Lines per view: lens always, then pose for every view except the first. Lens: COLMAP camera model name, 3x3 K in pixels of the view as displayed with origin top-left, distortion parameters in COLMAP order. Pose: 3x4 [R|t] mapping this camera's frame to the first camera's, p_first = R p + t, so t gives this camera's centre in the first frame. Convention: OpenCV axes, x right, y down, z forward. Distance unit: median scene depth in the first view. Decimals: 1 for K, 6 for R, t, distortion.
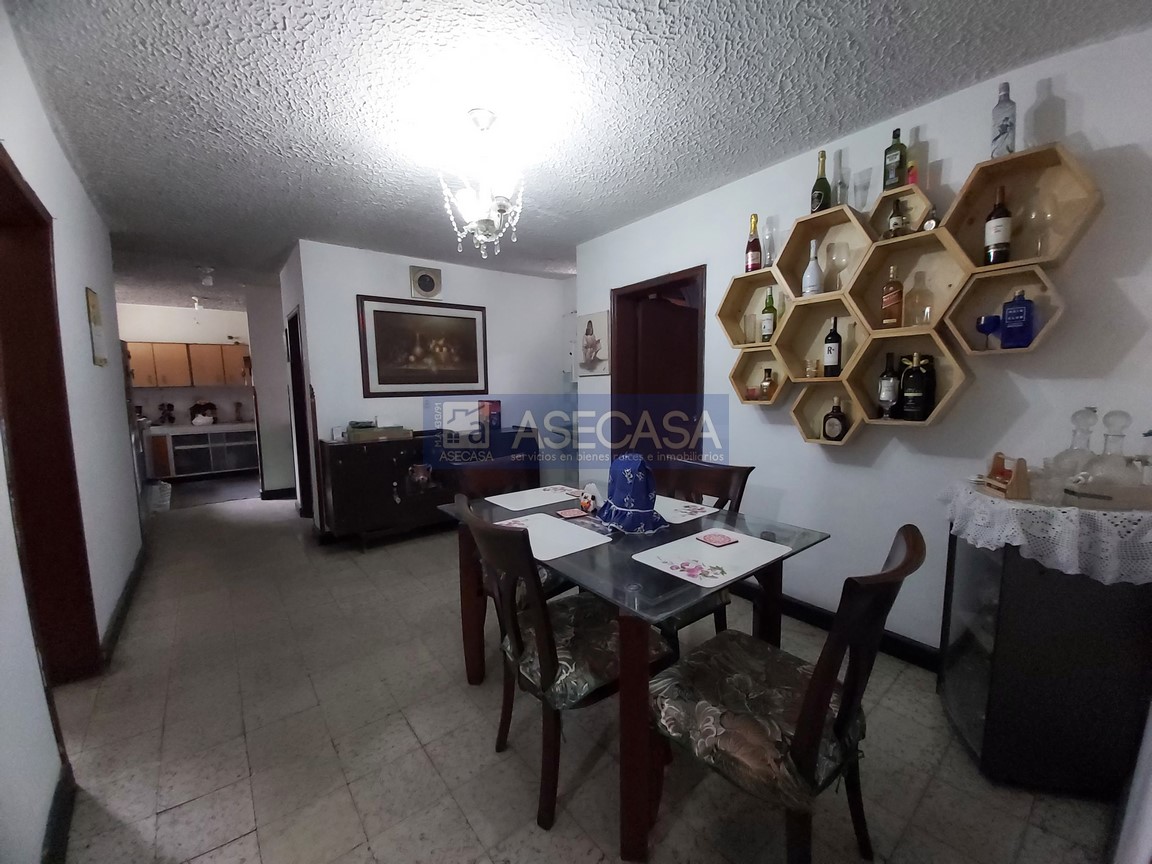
lens RADIAL K [[447.7, 0, 577.9], [0, 447.7, 434.2], [0, 0, 1]] dist [-0.002956, -0.000580]
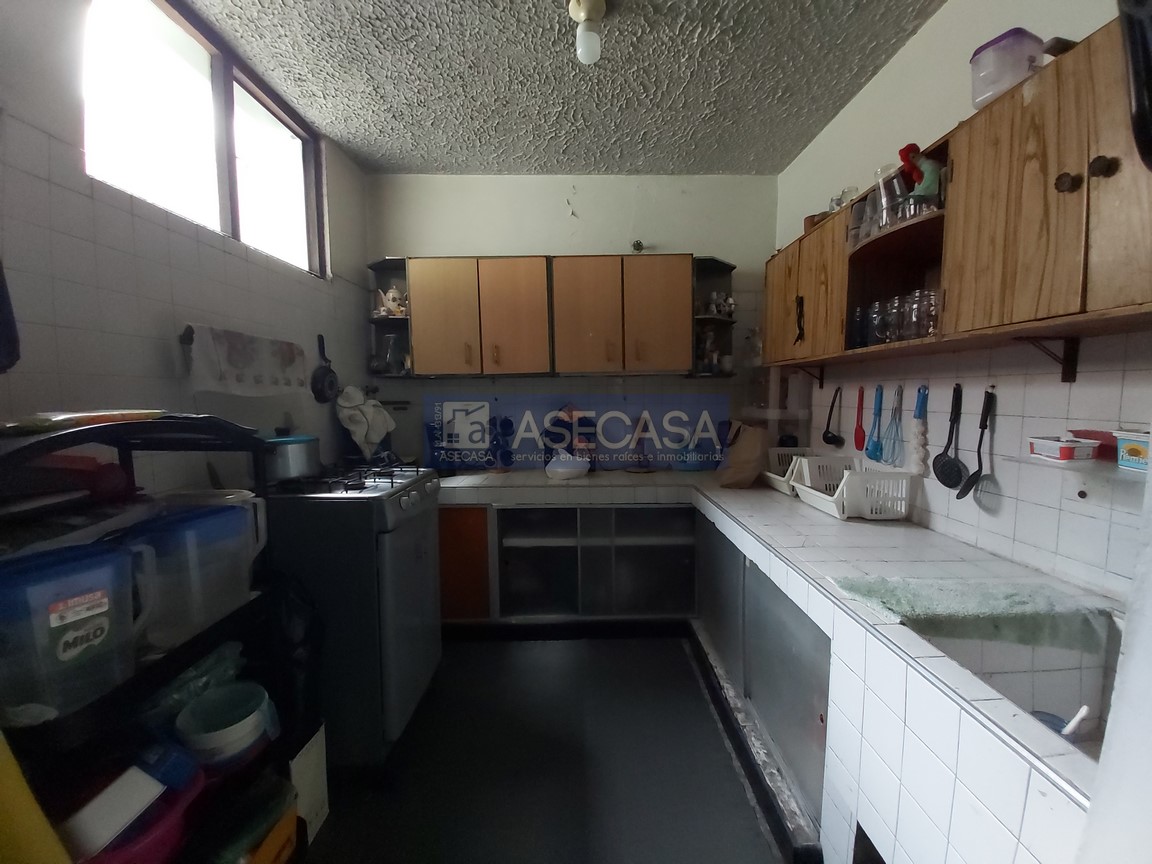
lens RADIAL K [[447.7, 0, 597.1], [0, 447.7, 435.9], [0, 0, 1]] dist [-0.002956, -0.000580]
pose [[0.808977, 0.067375, -0.583966, -0.610840], [-0.069773, 0.997393, 0.018416, -0.064909], [0.583684, 0.025847, 0.811569, 0.719043]]
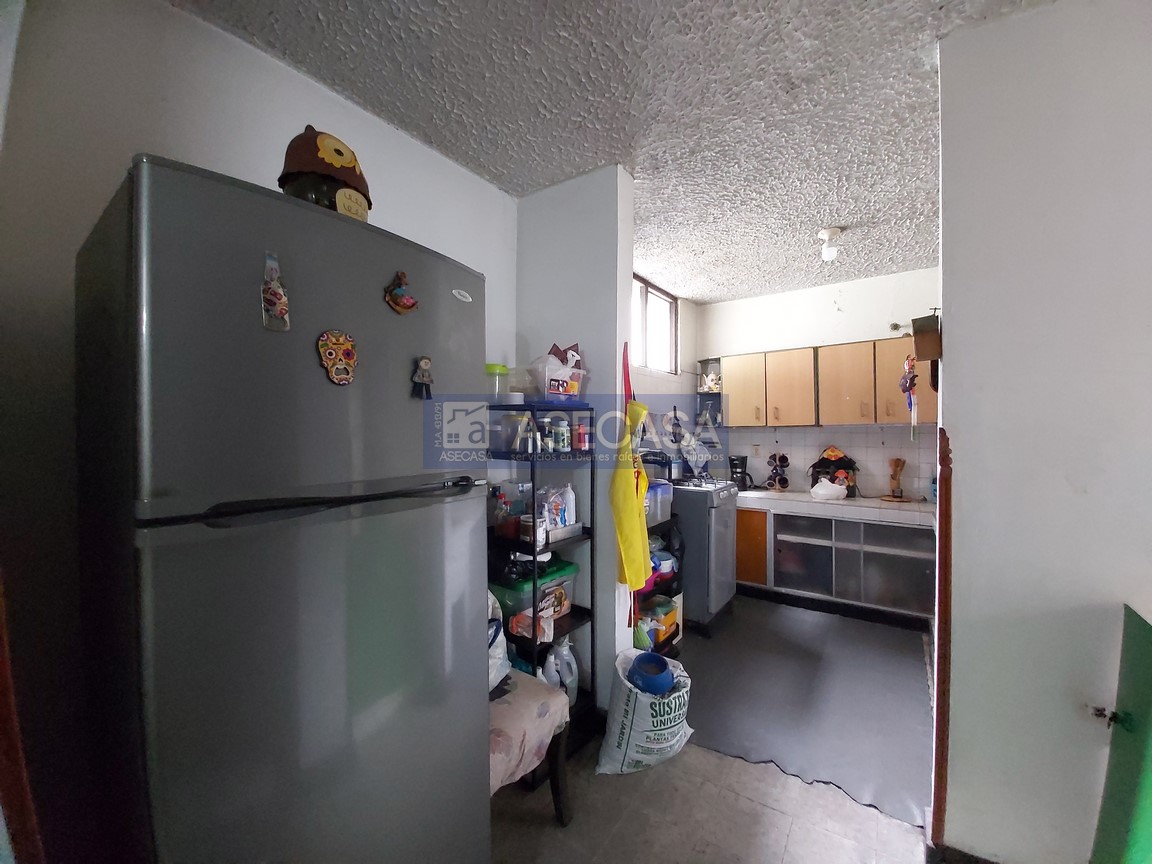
lens RADIAL K [[447.7, 0, 582.6], [0, 447.7, 430.5], [0, 0, 1]] dist [-0.002956, -0.000580]
pose [[0.282911, 0.015757, -0.959017, -0.426131], [-0.101954, 0.994694, -0.013733, -0.064946], [0.953712, 0.101661, 0.283016, 0.577503]]
